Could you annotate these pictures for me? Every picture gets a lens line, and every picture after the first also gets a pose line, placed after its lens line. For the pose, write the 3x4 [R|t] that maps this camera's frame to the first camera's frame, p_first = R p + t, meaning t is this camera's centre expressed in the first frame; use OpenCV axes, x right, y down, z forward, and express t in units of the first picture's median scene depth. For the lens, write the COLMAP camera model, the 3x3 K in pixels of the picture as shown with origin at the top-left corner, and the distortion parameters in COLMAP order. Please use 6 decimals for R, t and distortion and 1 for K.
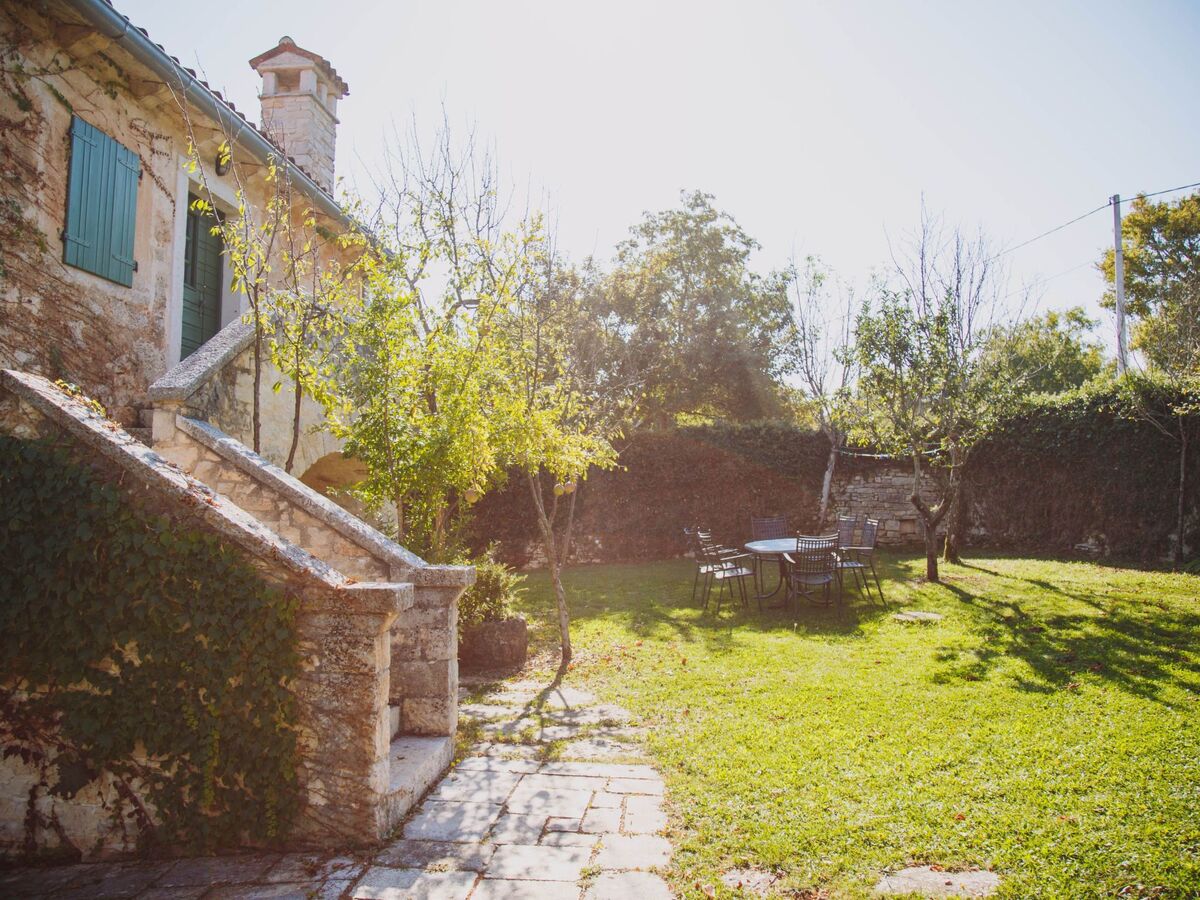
lens RADIAL K [[916.2, 0, 579.8], [0, 916.2, 447.7], [0, 0, 1]] dist [-0.083359, 0.030731]
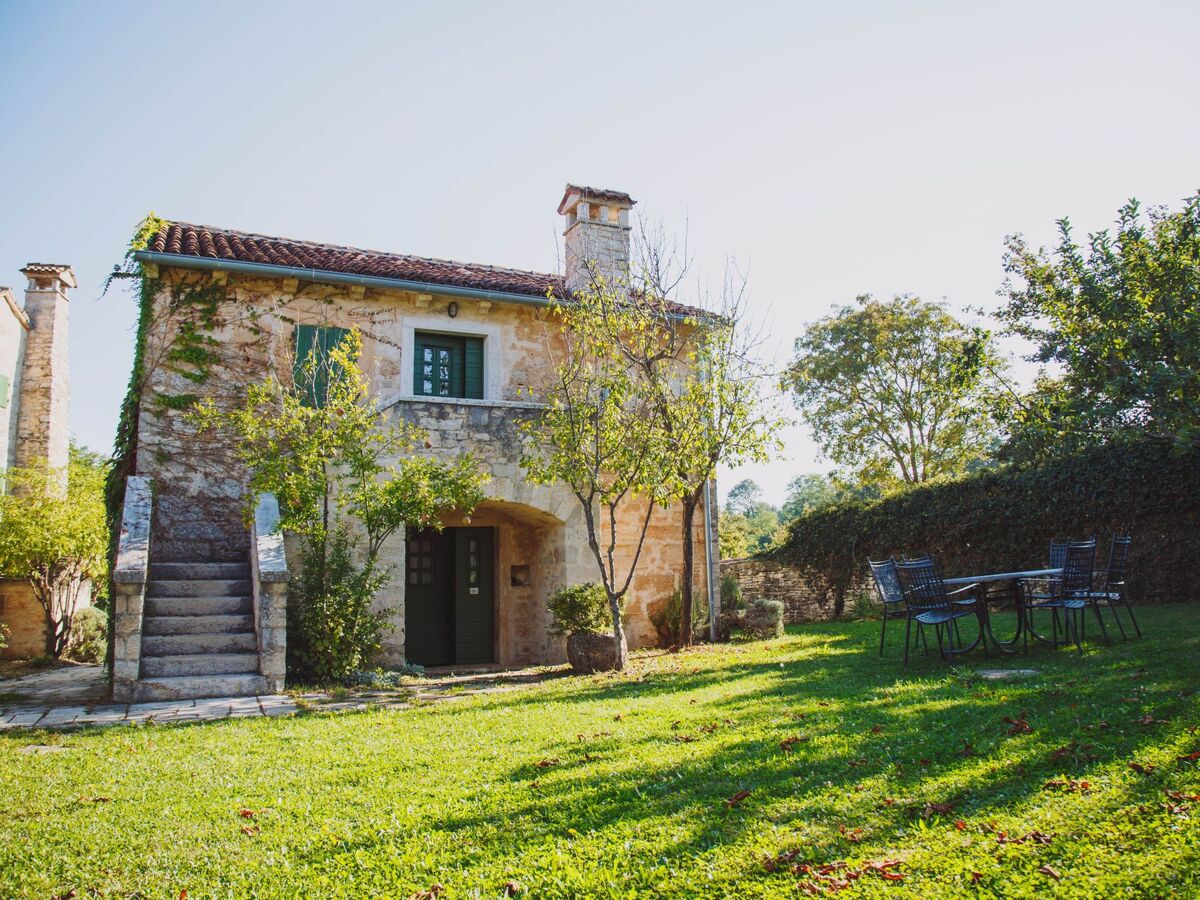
lens RADIAL K [[916.2, 0, 576.5], [0, 916.2, 445.7], [0, 0, 1]] dist [-0.083359, 0.030731]
pose [[0.506129, -0.116874, -0.854502, 1.354596], [0.062403, 0.993141, -0.098874, 0.093852], [0.860197, -0.003280, 0.509951, 0.585067]]
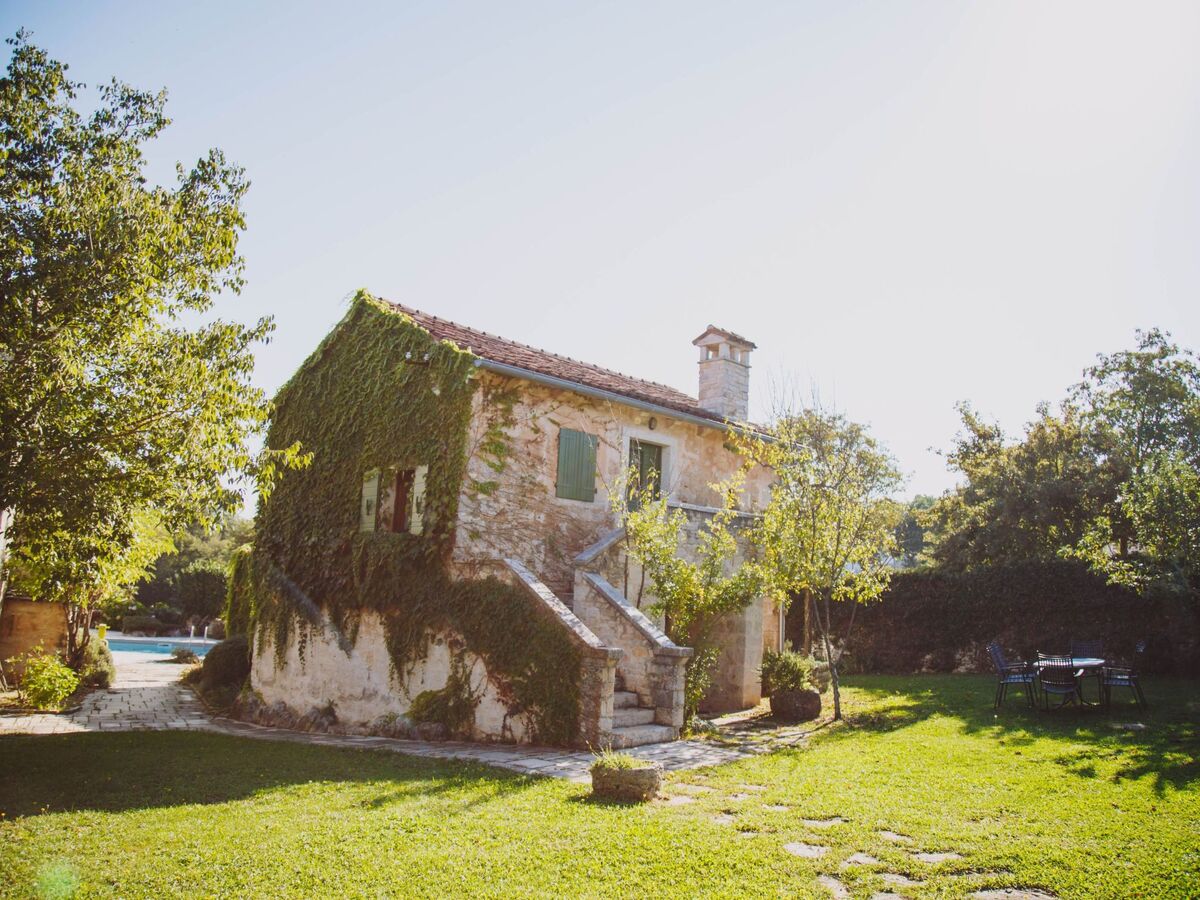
lens RADIAL K [[916.2, 0, 605.2], [0, 916.2, 460.7], [0, 0, 1]] dist [-0.083359, 0.030731]
pose [[0.786780, -0.048786, -0.615302, 0.950896], [-0.010611, 0.995655, -0.092512, -0.094104], [0.617142, 0.079316, 0.782844, -0.728151]]
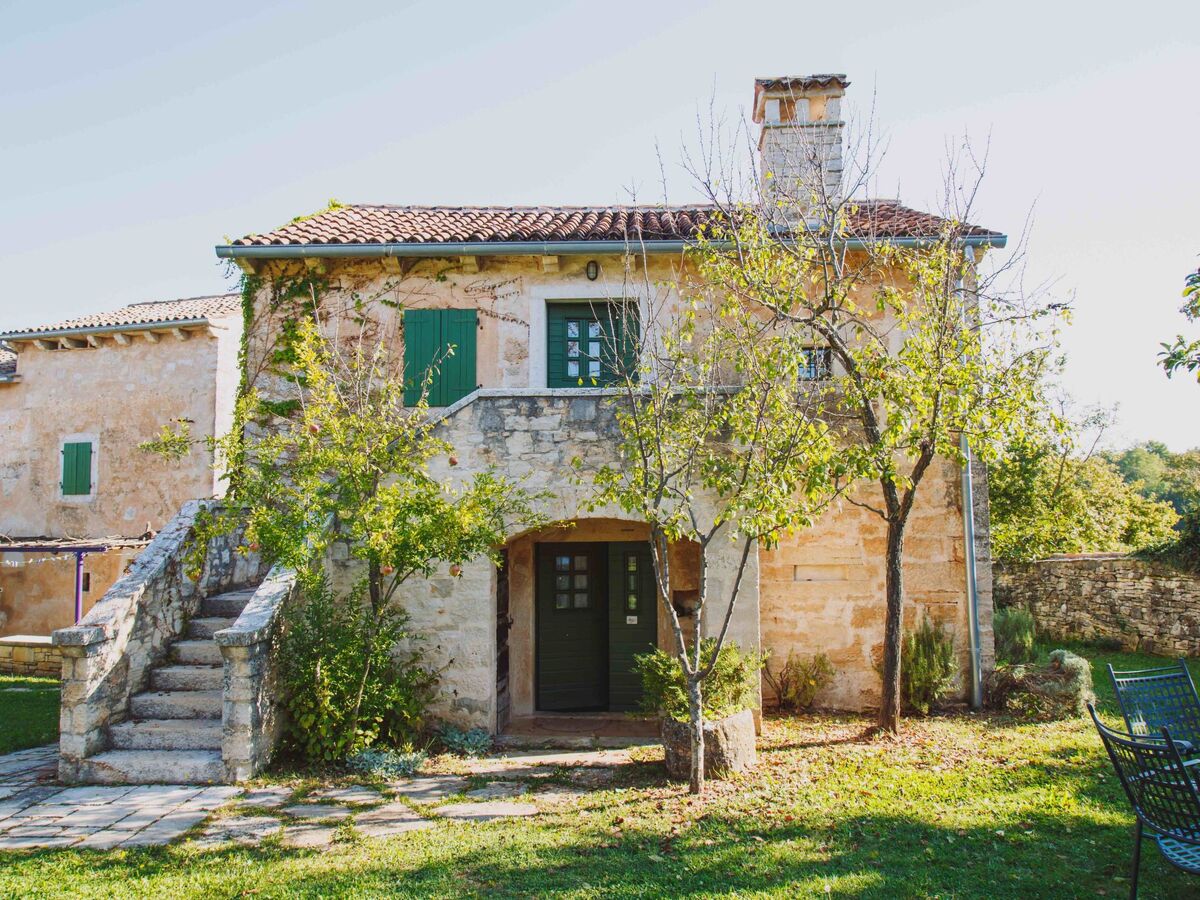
lens RADIAL K [[882.4, 0, 597.9], [0, 882.4, 452.5], [0, 0, 1]] dist [0.014027, -0.003354]
pose [[0.064204, -0.066242, -0.995736, 1.044072], [0.063387, 0.996050, -0.062176, -0.008455], [0.995922, -0.059124, 0.068149, 1.298689]]
